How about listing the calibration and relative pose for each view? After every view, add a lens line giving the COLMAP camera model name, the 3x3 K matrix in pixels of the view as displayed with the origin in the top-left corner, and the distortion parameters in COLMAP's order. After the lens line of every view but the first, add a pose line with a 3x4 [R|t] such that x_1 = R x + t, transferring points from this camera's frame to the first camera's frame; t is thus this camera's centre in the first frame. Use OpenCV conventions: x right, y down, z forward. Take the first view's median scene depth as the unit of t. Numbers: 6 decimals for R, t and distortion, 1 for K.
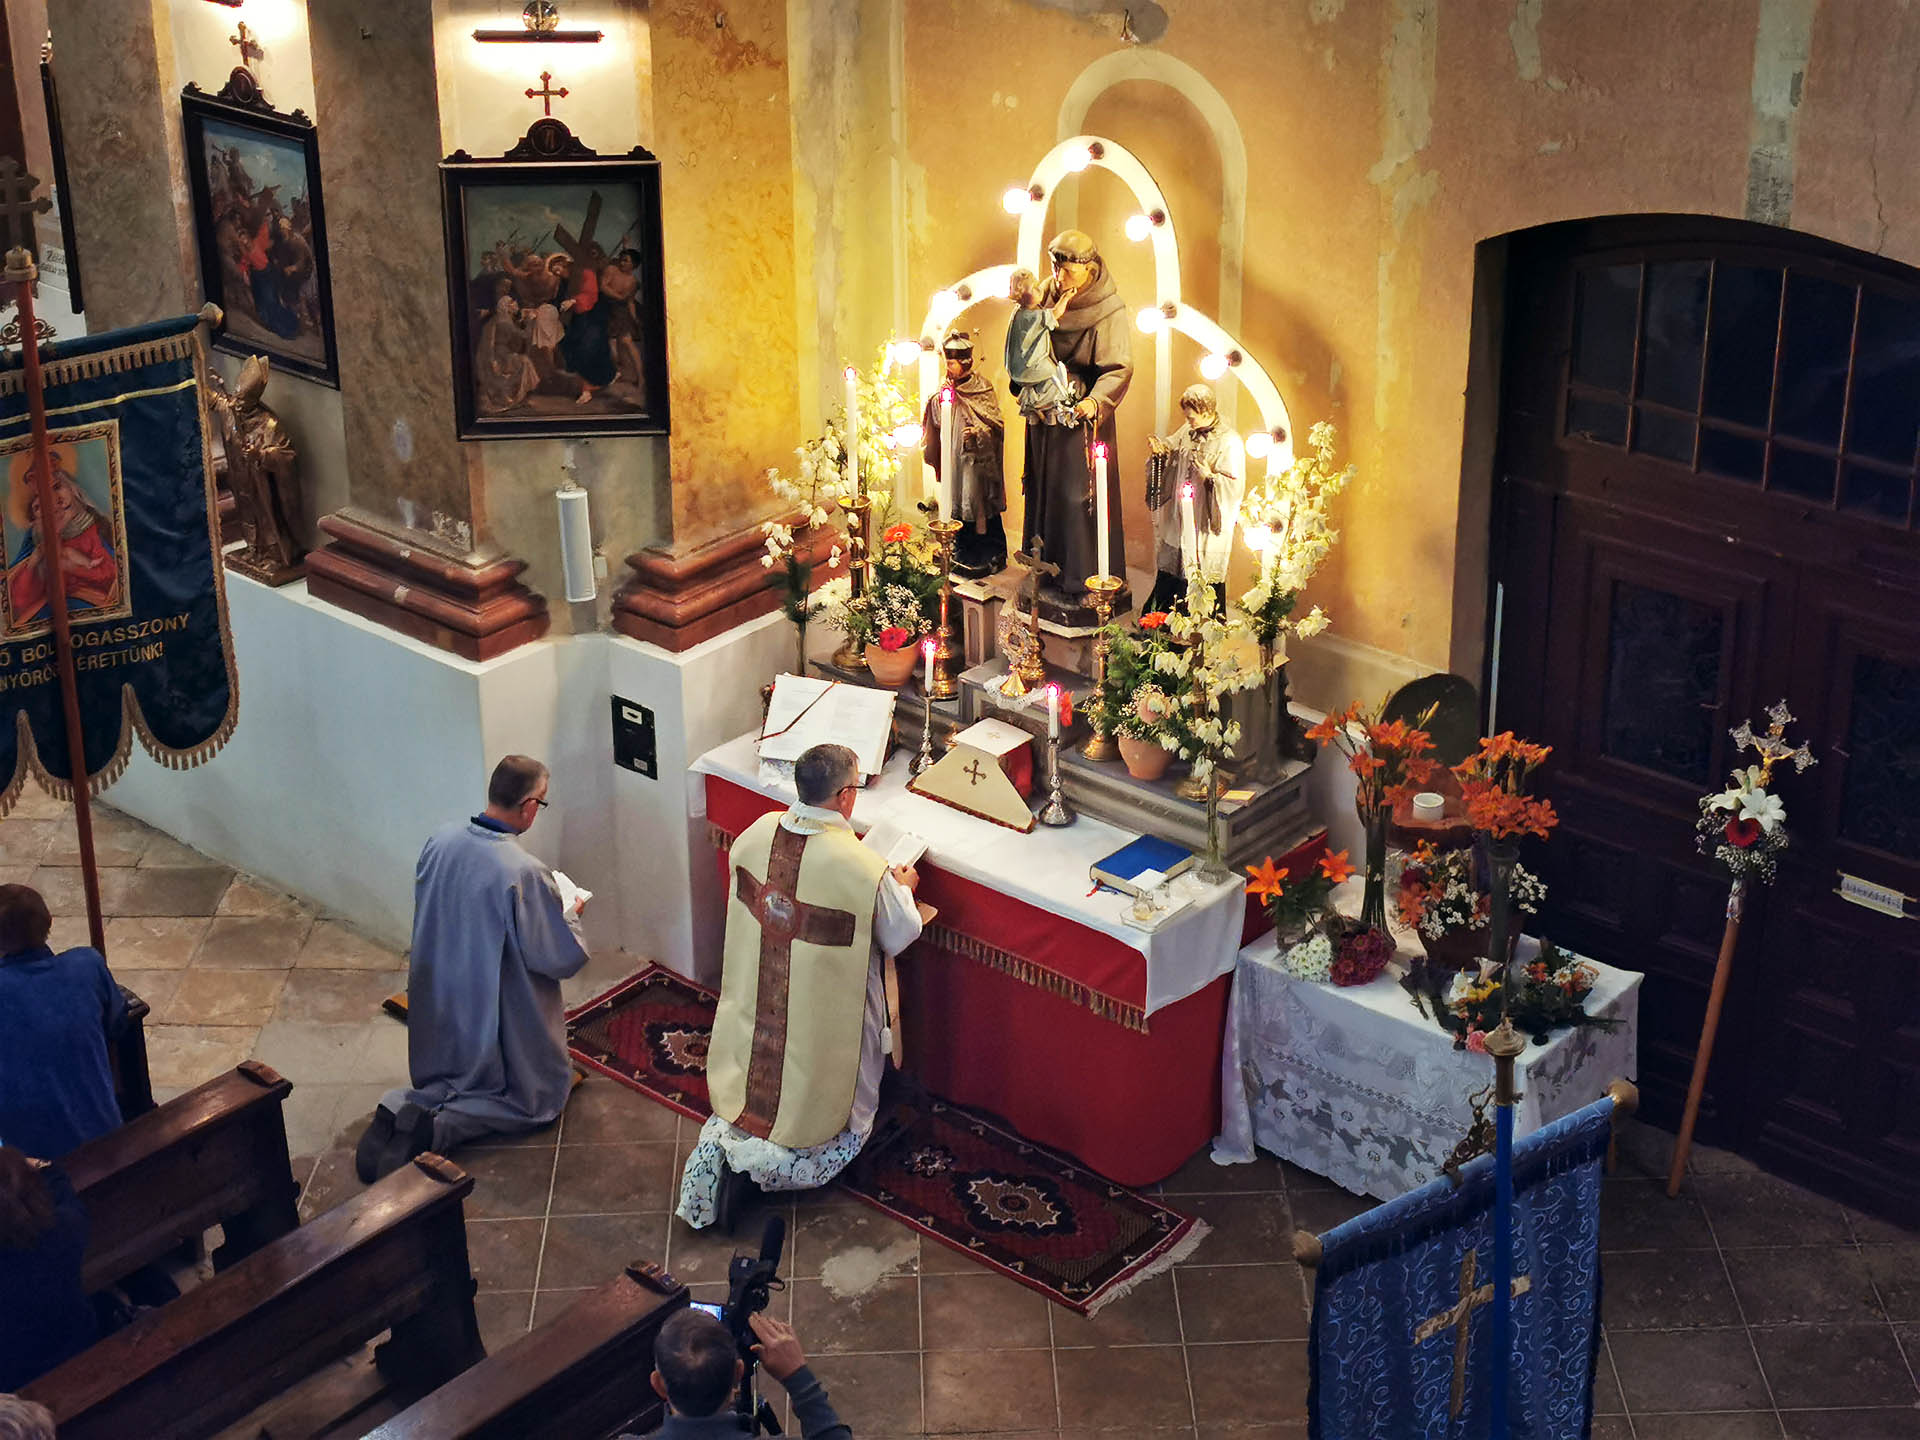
lens RADIAL K [[3292.2, 0, 960.0], [0, 3292.2, 720.0], [0, 0, 1]] dist [0.224373, -1.840707]
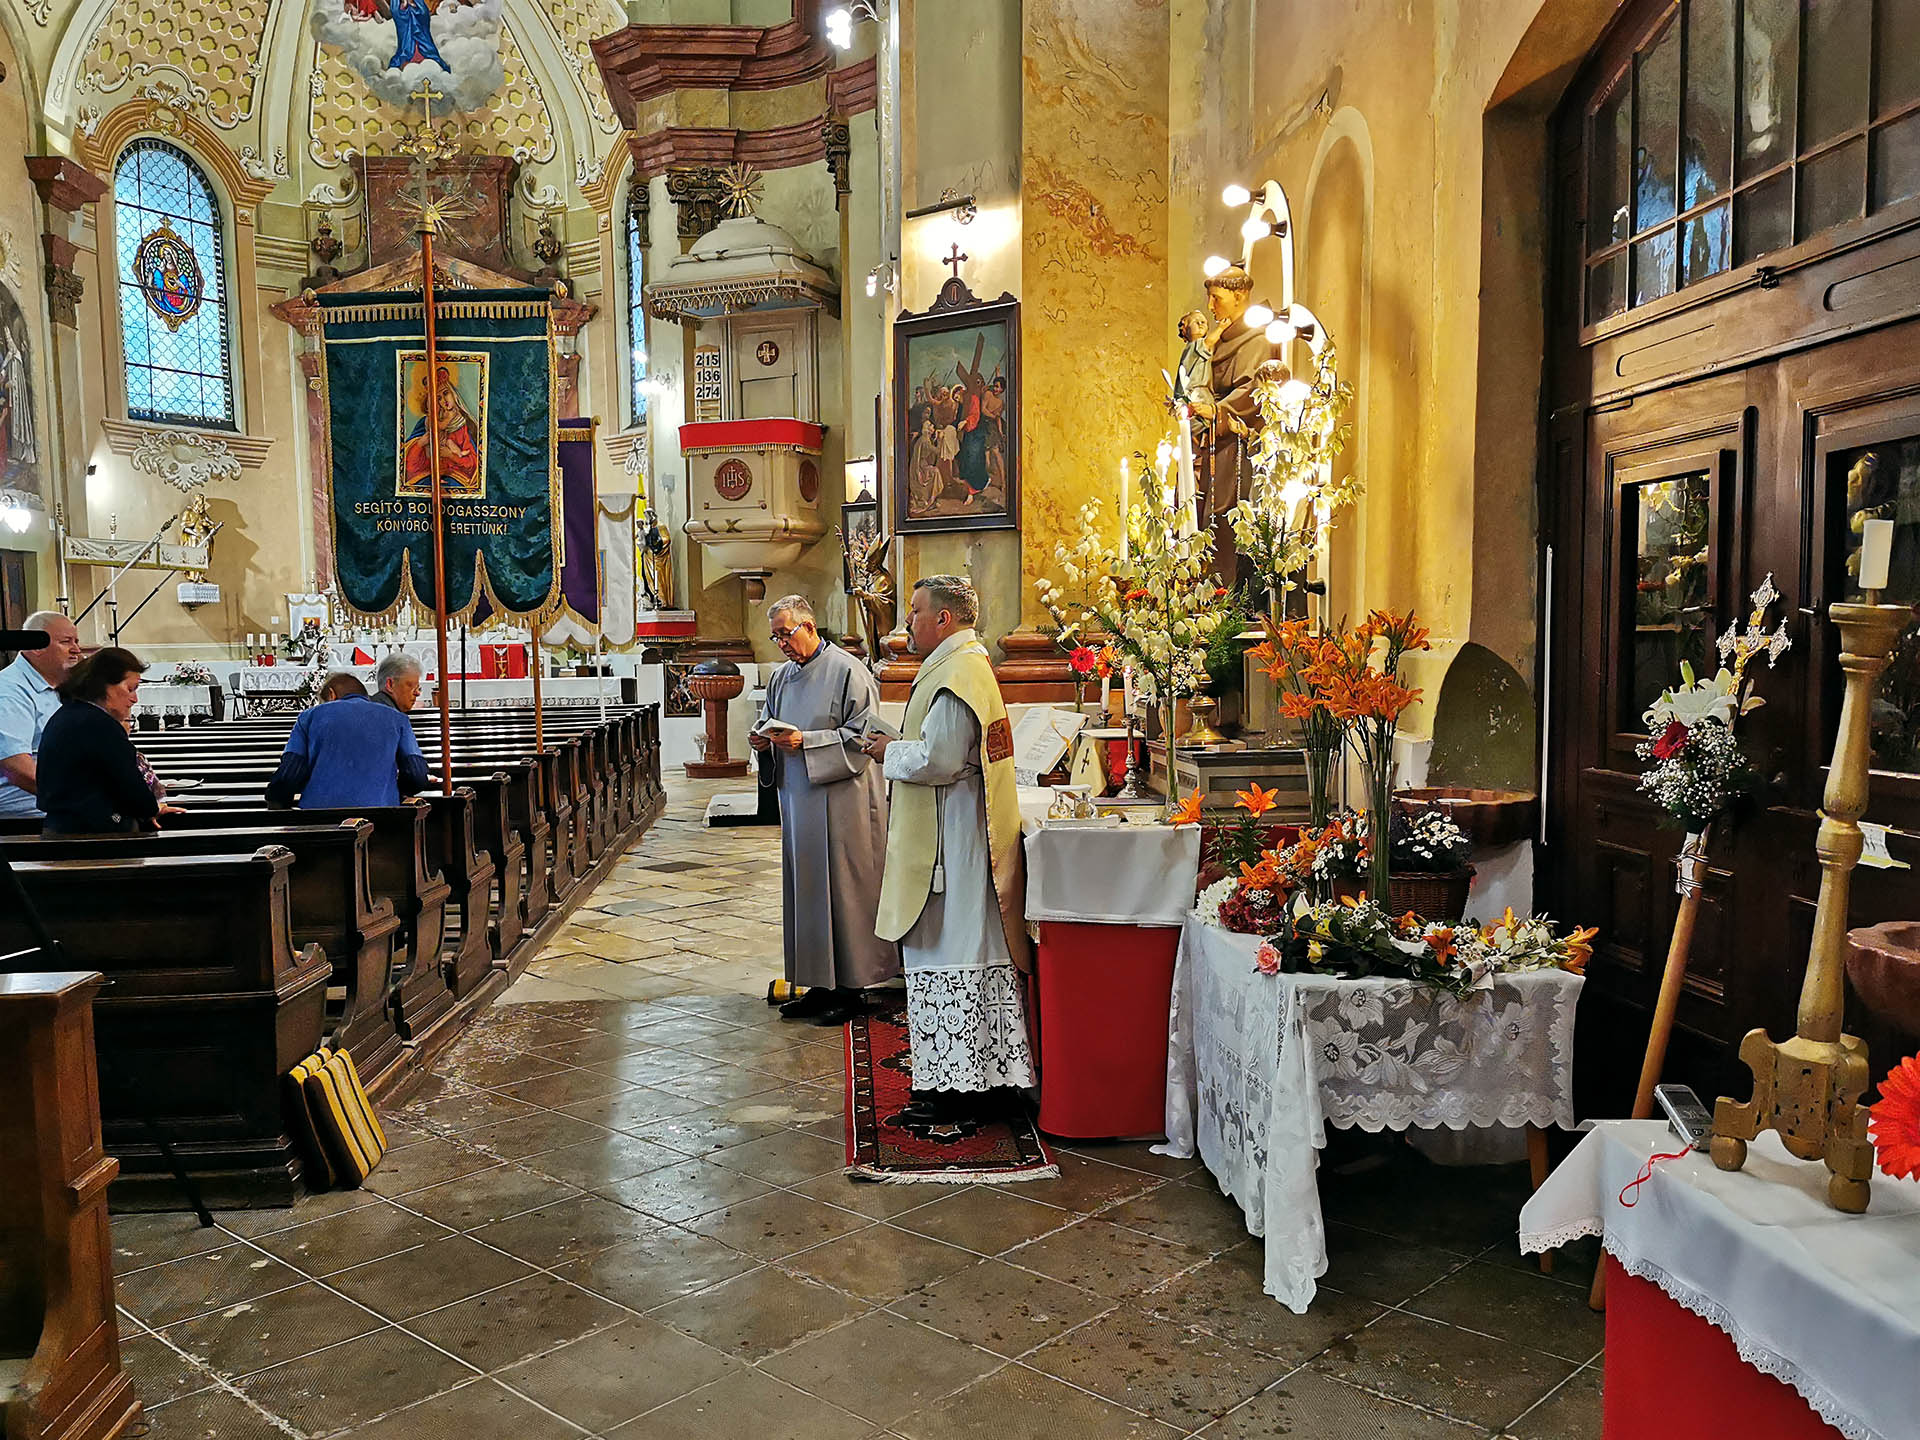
lens RADIAL K [[1584.3, 0, 955.3], [0, 1584.3, 791.4], [0, 0, 1]] dist [0.005983, 0.001675]
pose [[0.707021, 0.067202, -0.703992, 0.344583], [-0.308843, 0.924869, -0.221885, 0.156163], [0.636189, 0.374301, 0.674657, 0.632110]]
